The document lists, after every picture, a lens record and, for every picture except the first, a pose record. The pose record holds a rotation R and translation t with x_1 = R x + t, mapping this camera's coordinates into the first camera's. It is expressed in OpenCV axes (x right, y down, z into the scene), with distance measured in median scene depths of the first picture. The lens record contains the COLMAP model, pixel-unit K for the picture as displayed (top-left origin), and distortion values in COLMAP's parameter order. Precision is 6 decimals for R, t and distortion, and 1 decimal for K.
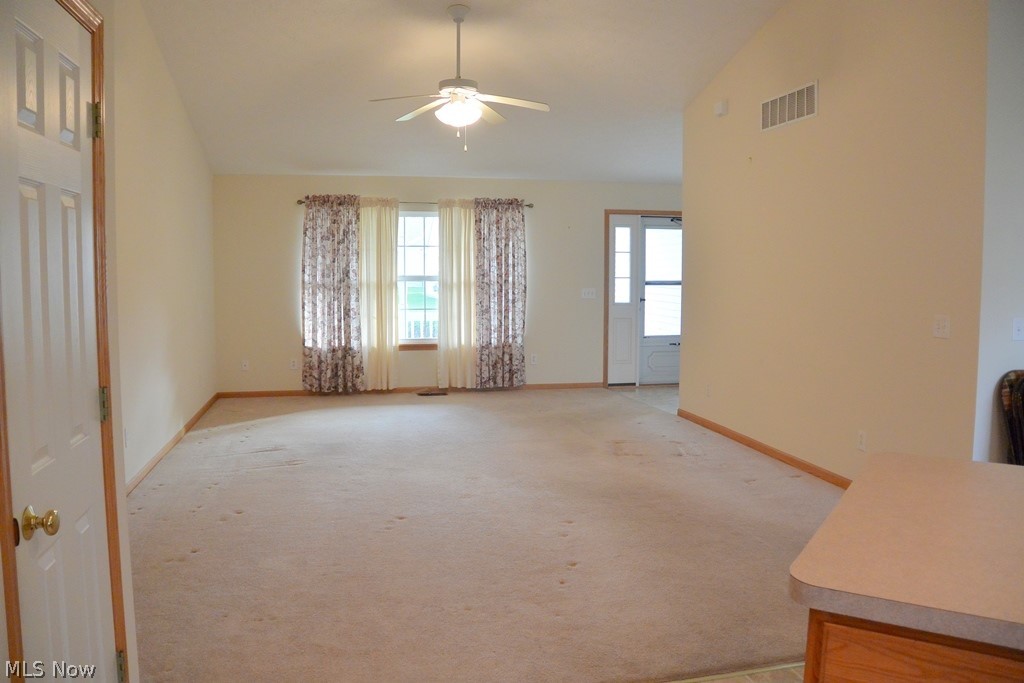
lens RADIAL K [[806.4, 0, 478.5], [0, 806.4, 348.4], [0, 0, 1]] dist [-0.171426, 0.104263]
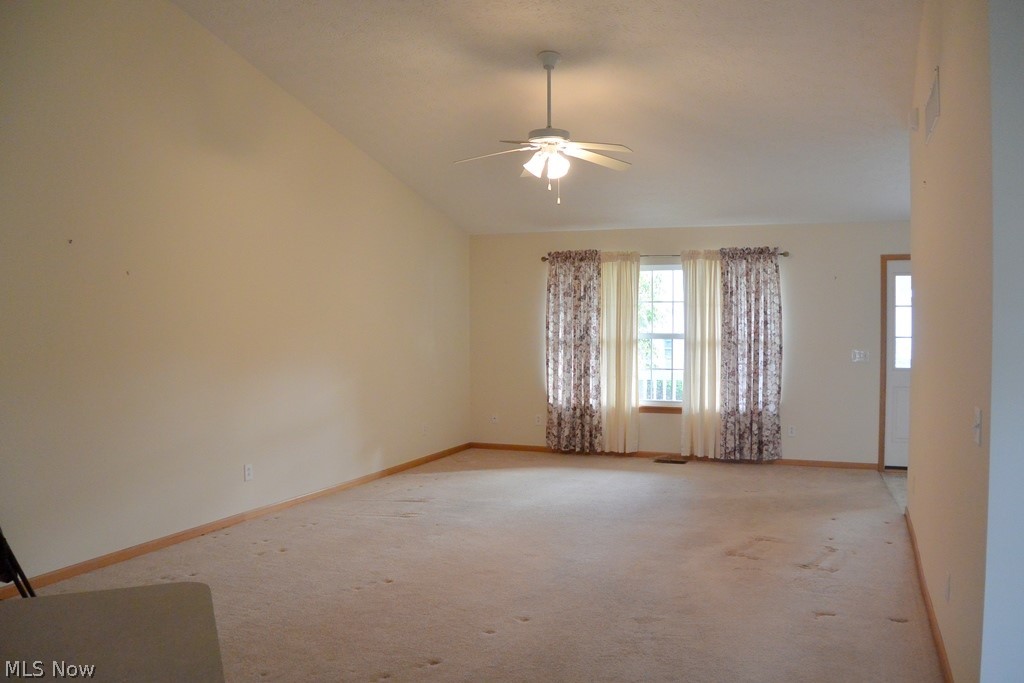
lens RADIAL K [[806.4, 0, 510.0], [0, 806.4, 346.5], [0, 0, 1]] dist [-0.171426, 0.104263]
pose [[0.843485, 0.015929, -0.536916, 0.277695], [-0.049456, 0.997618, -0.048098, -0.021719], [0.534871, 0.067123, 0.842263, 0.122913]]
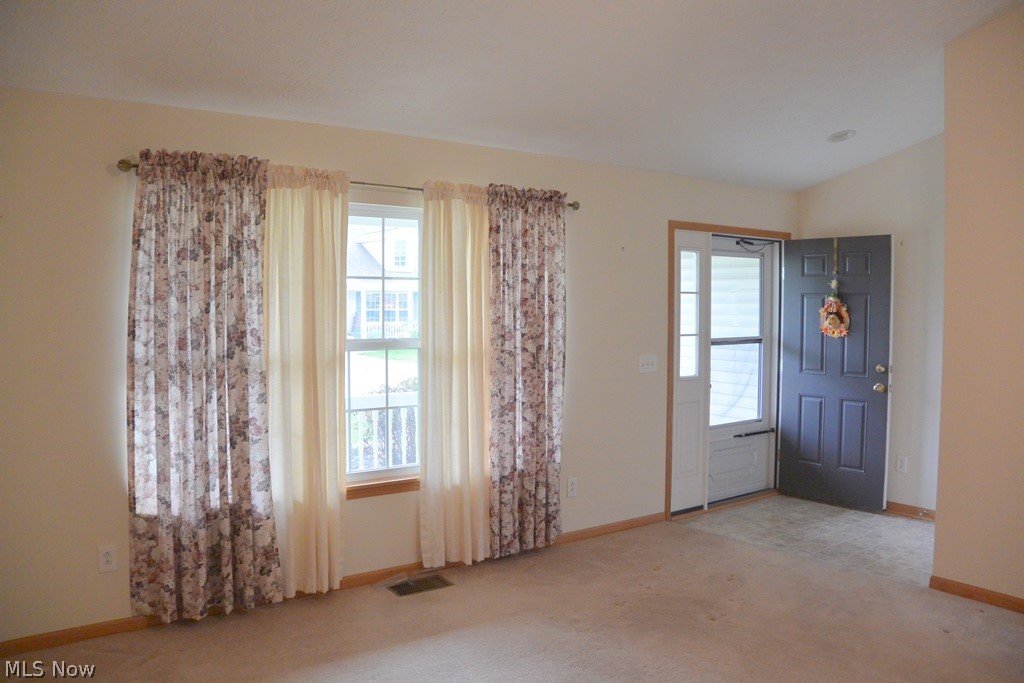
lens RADIAL K [[806.4, 0, 505.5], [0, 806.4, 339.0], [0, 0, 1]] dist [-0.171426, 0.104263]
pose [[0.900725, -0.015998, 0.434095, -0.215109], [0.038000, 0.998392, -0.042054, -0.068564], [-0.432724, 0.054375, 0.899885, 0.545490]]
